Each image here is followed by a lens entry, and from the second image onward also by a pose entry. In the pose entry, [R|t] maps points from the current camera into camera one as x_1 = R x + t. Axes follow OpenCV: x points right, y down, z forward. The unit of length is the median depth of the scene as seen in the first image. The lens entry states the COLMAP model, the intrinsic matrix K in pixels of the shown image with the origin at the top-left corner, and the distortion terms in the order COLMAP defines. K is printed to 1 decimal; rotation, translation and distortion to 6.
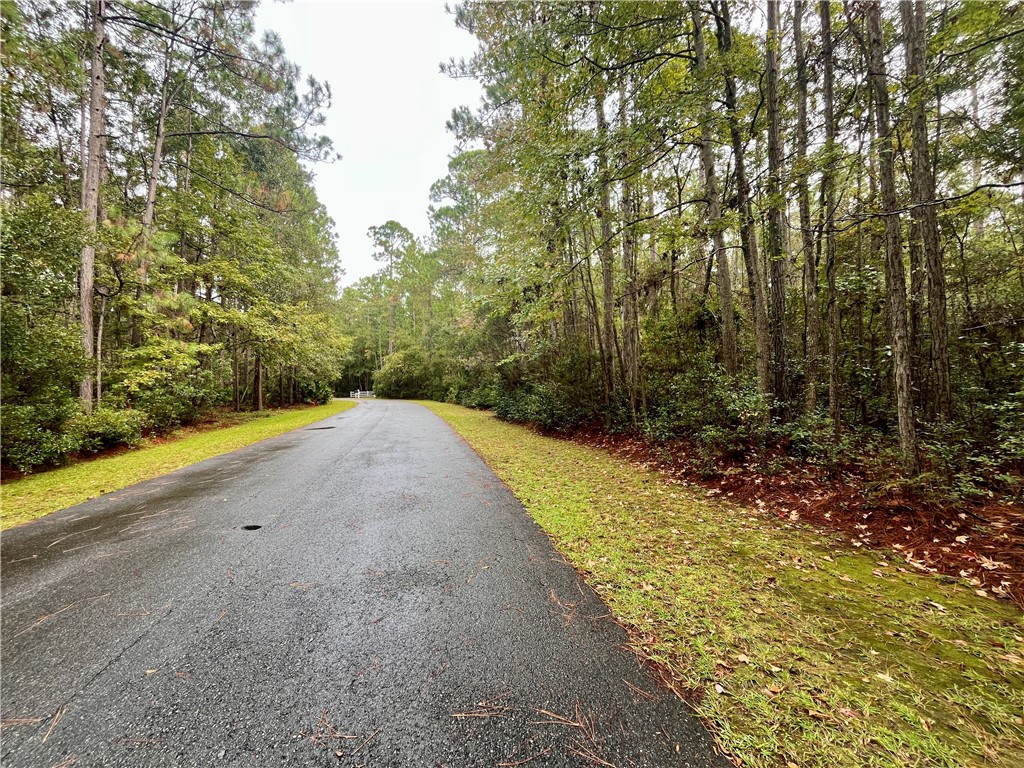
lens RADIAL K [[410.7, 0, 512.0], [0, 410.7, 384.0], [0, 0, 1]] dist [-0.000383, -0.000002]
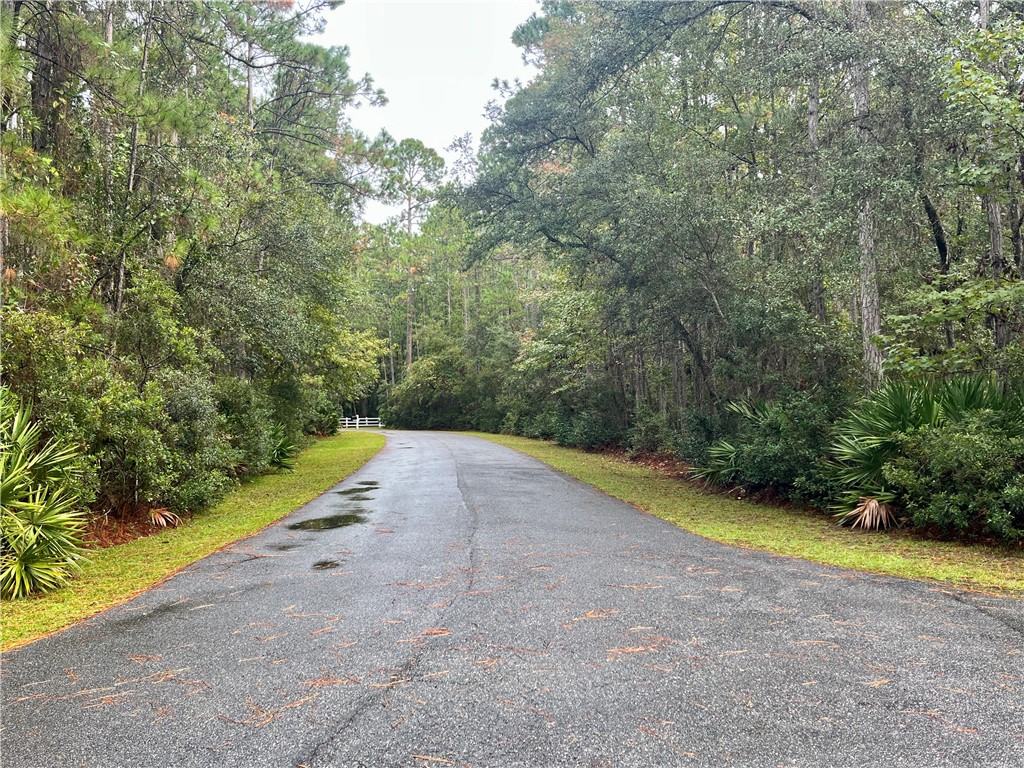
lens RADIAL K [[869.4, 0, 512.0], [0, 869.4, 384.0], [0, 0, 1]] dist [-0.006185, -0.002386]
pose [[0.990432, -0.006154, -0.137861, 0.060115], [0.003302, 0.999776, -0.020906, -0.008007], [0.137959, 0.020251, 0.990231, -0.449899]]
